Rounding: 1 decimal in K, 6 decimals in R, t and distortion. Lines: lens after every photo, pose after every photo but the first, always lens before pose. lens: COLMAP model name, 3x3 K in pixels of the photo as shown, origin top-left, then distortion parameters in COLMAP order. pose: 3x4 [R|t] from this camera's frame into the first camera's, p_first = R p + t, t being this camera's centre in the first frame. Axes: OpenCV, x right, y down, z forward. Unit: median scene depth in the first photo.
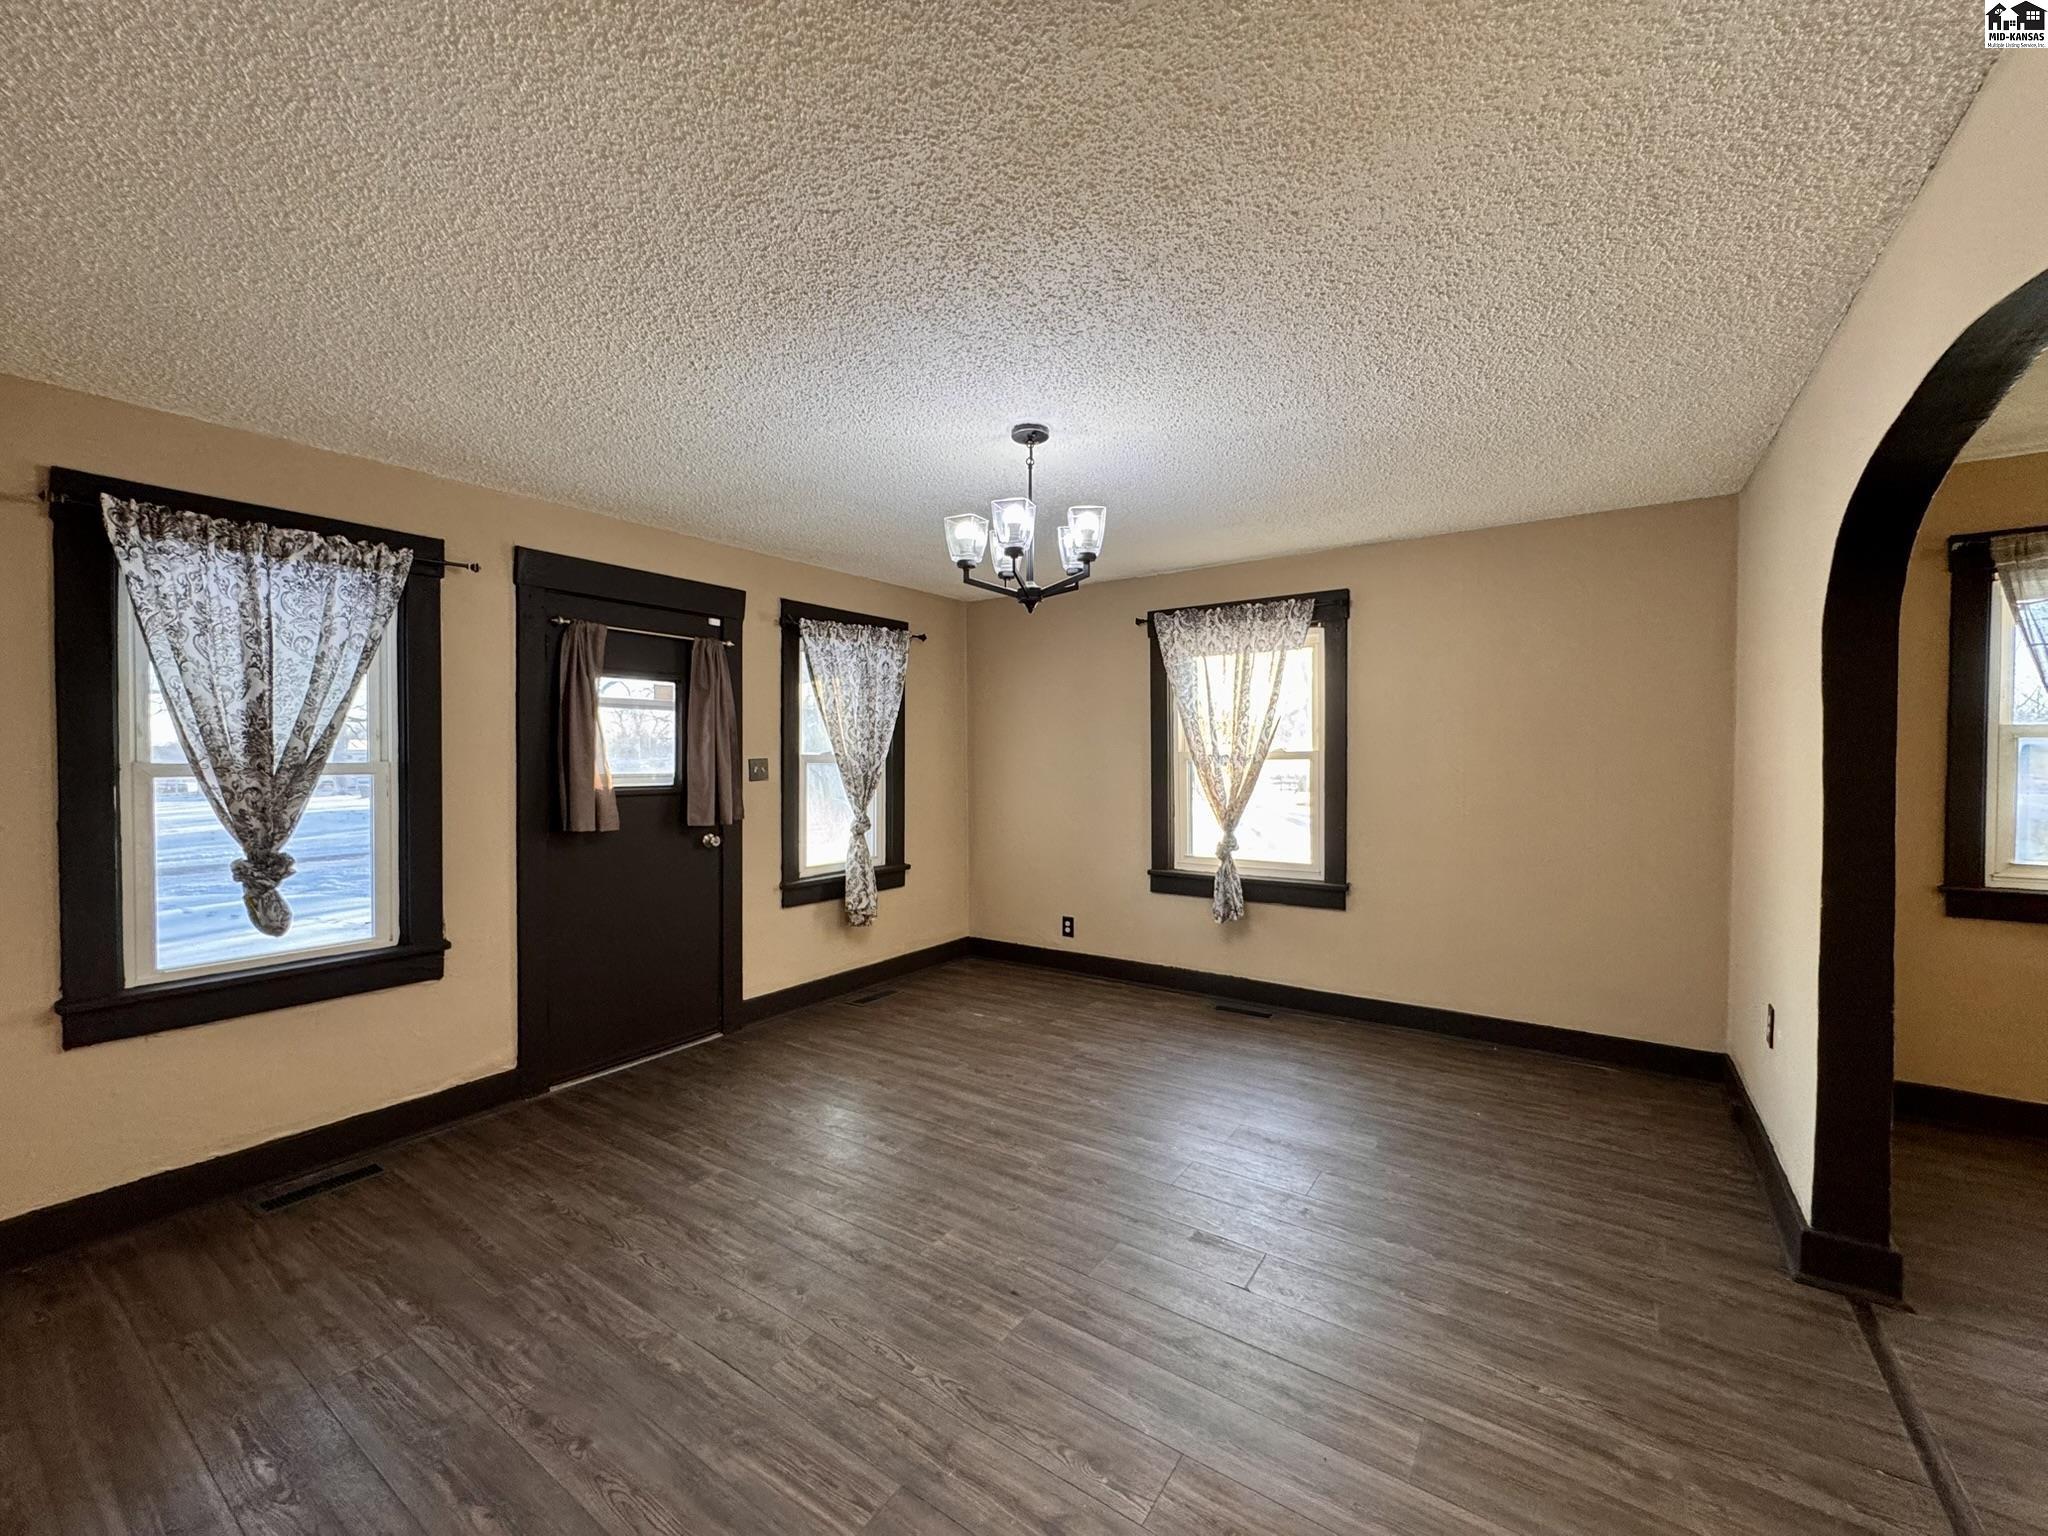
lens RADIAL K [[817.8, 0, 1025.6], [0, 817.8, 775.9], [0, 0, 1]] dist [-0.001868, 0.000241]
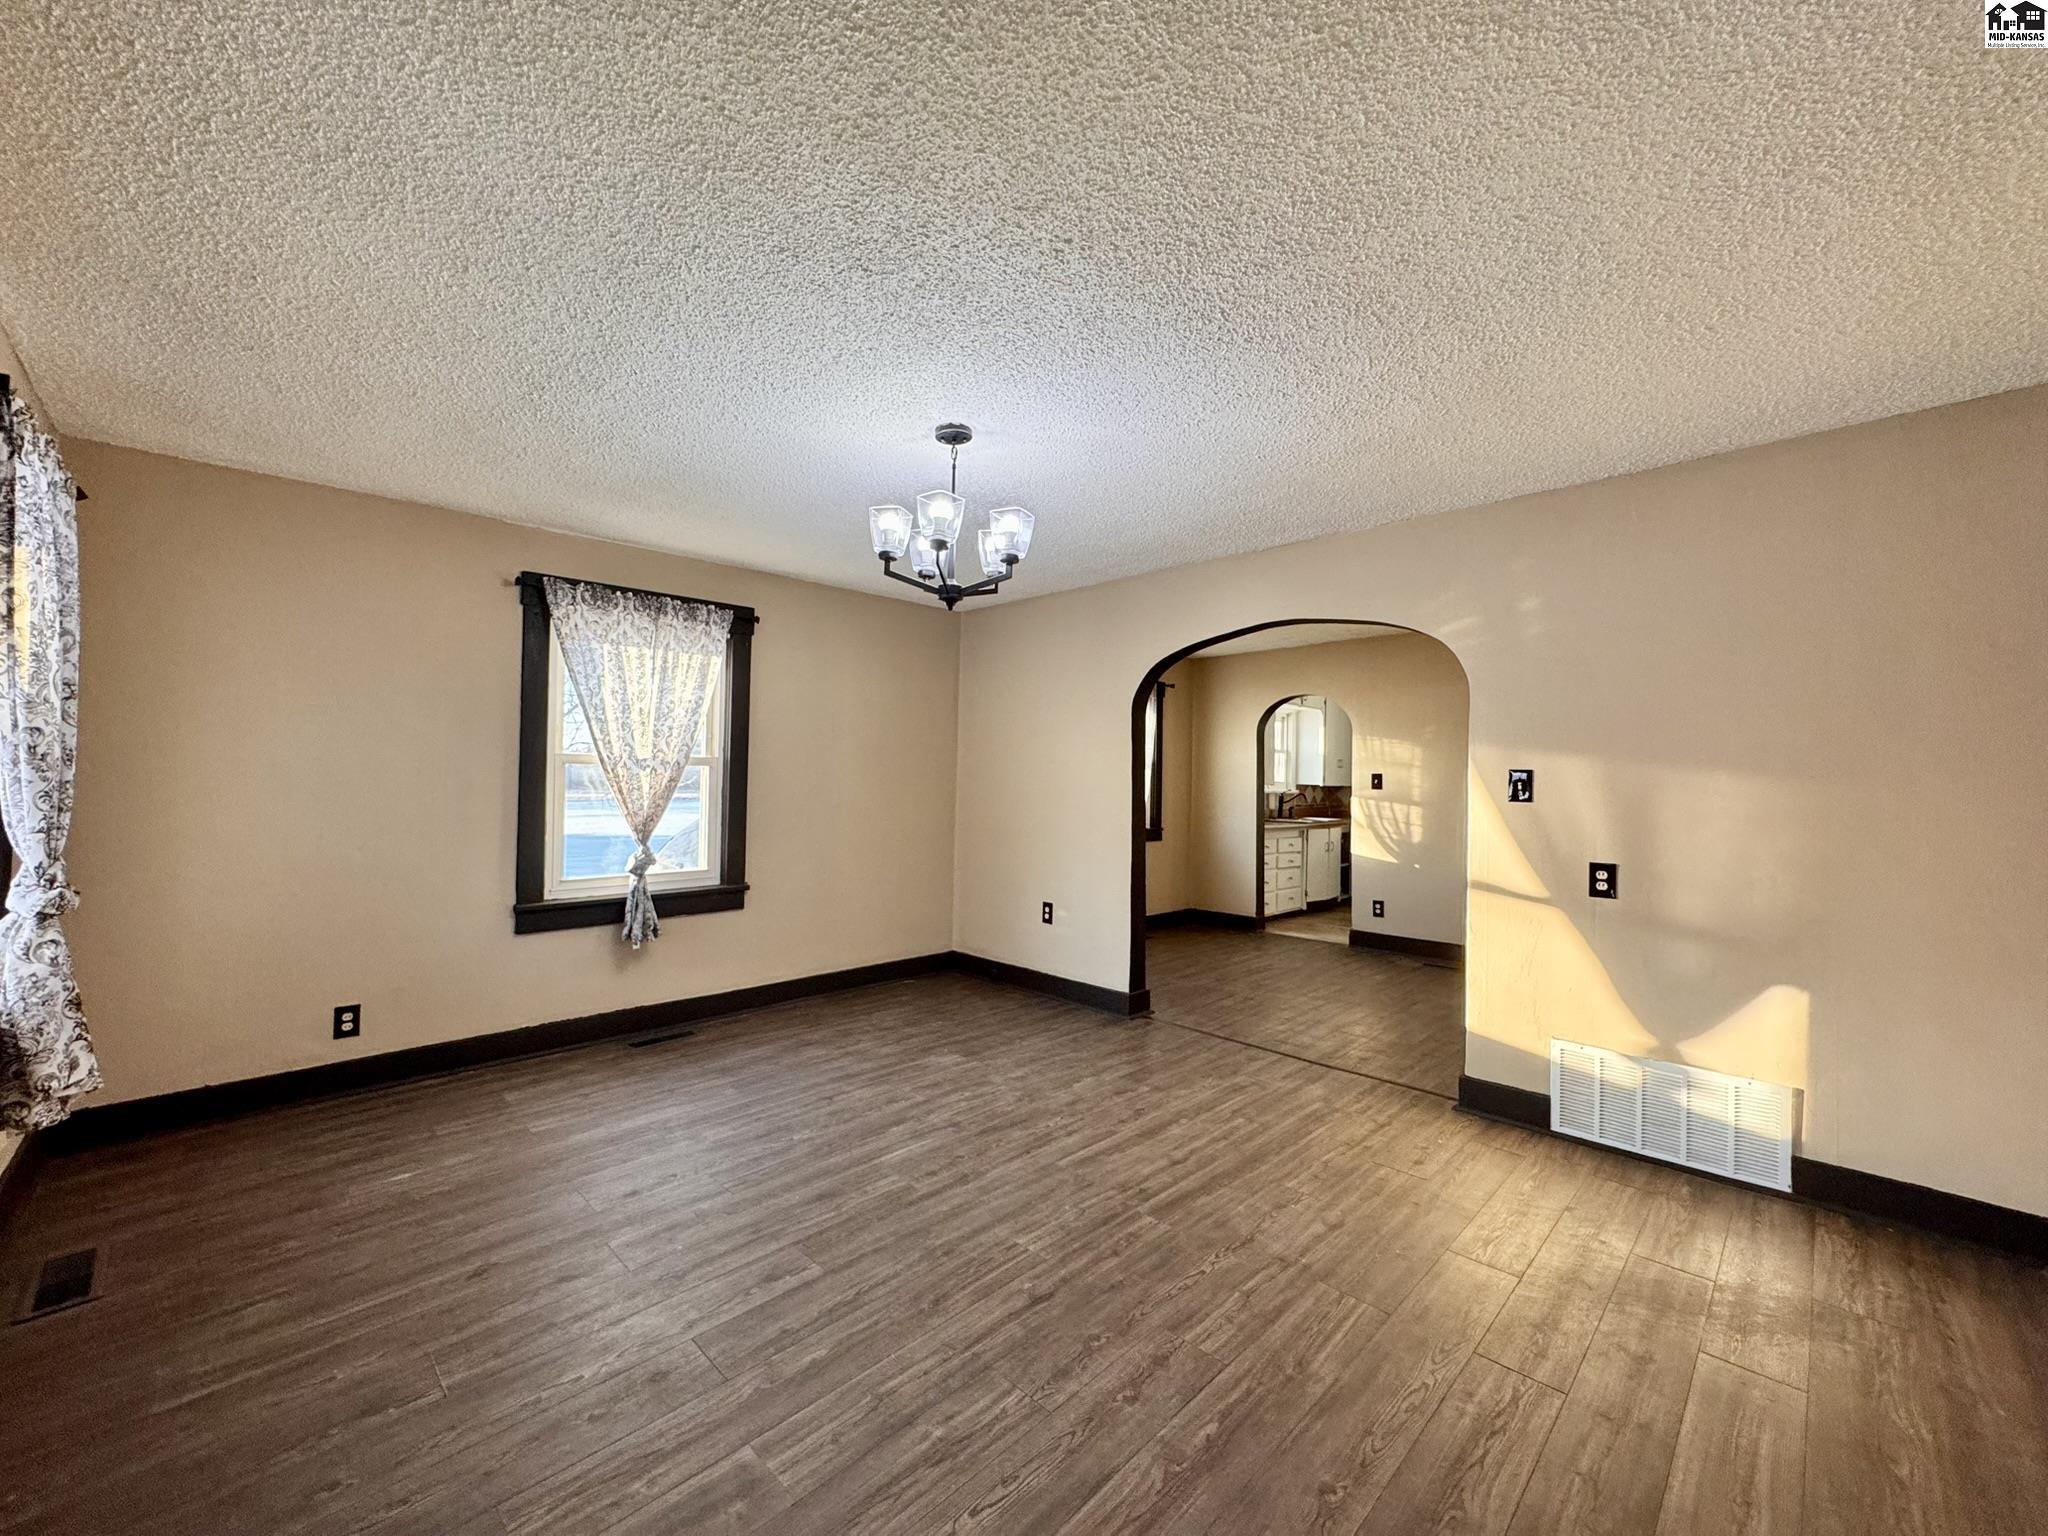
lens RADIAL K [[817.8, 0, 1018.2], [0, 817.8, 776.2], [0, 0, 1]] dist [-0.001868, 0.000241]
pose [[0.182995, 0.009734, 0.983066, -0.649471], [0.013062, 0.999839, -0.012331, 0.011226], [-0.983027, 0.015098, 0.182838, 0.498787]]
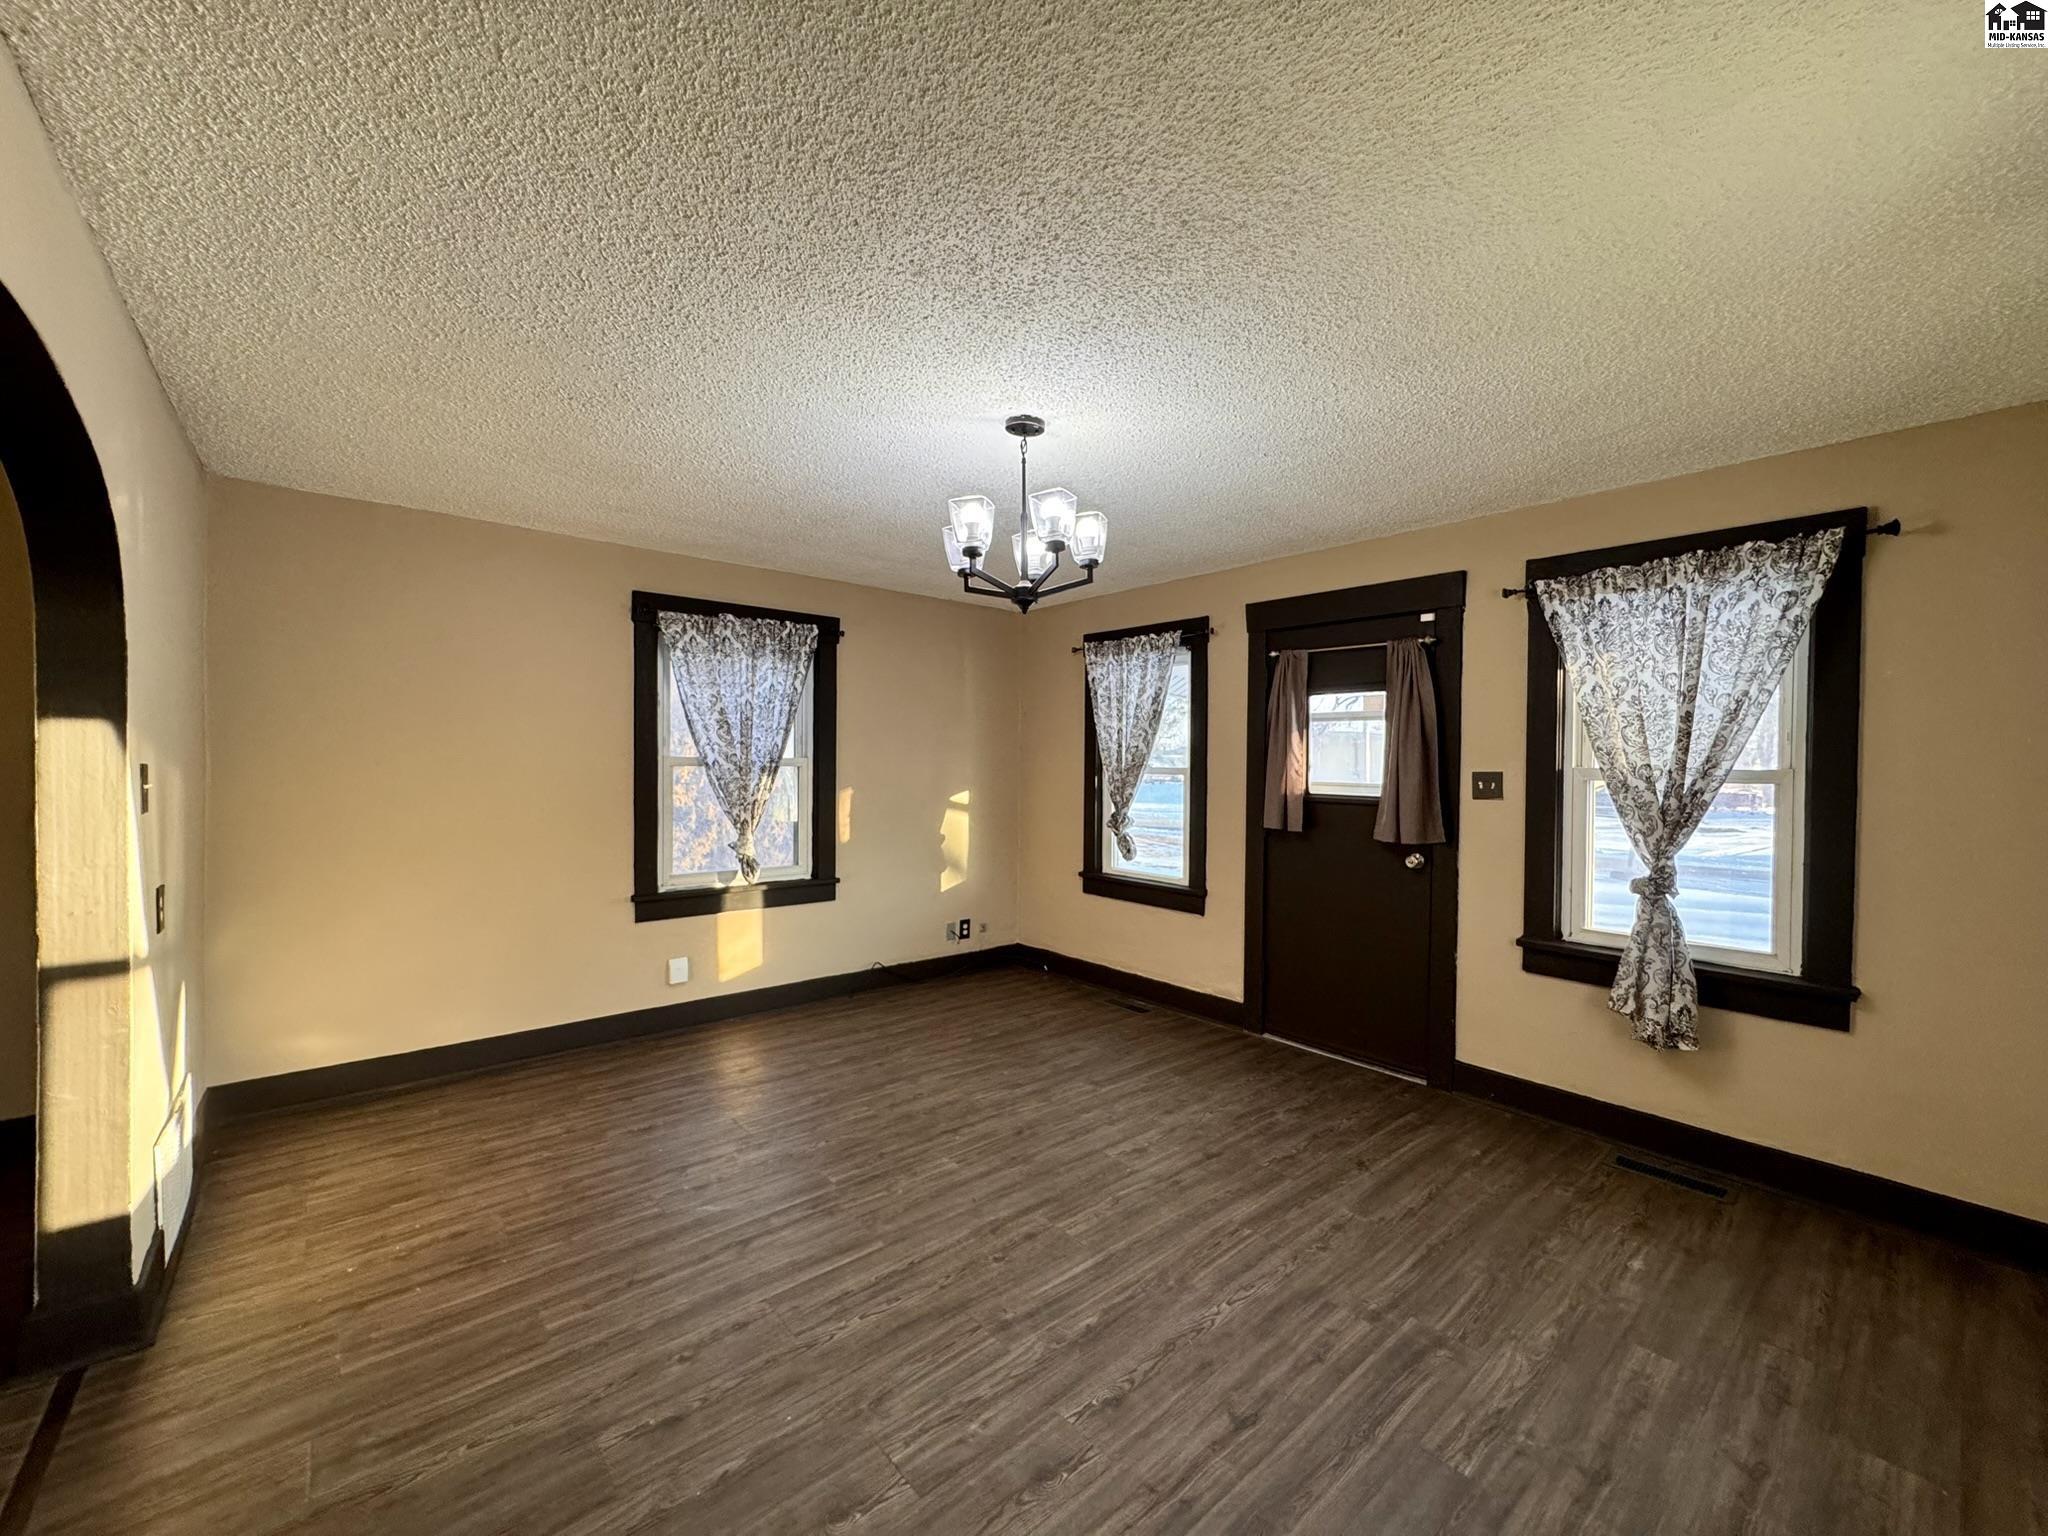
lens RADIAL K [[817.8, 0, 1016.2], [0, 817.8, 762.7], [0, 0, 1]] dist [-0.001868, 0.000241]
pose [[-0.261049, 0.004853, -0.965313, 0.631075], [-0.034676, 0.999295, 0.014401, -0.028113], [0.964702, 0.037232, -0.260697, 0.843166]]
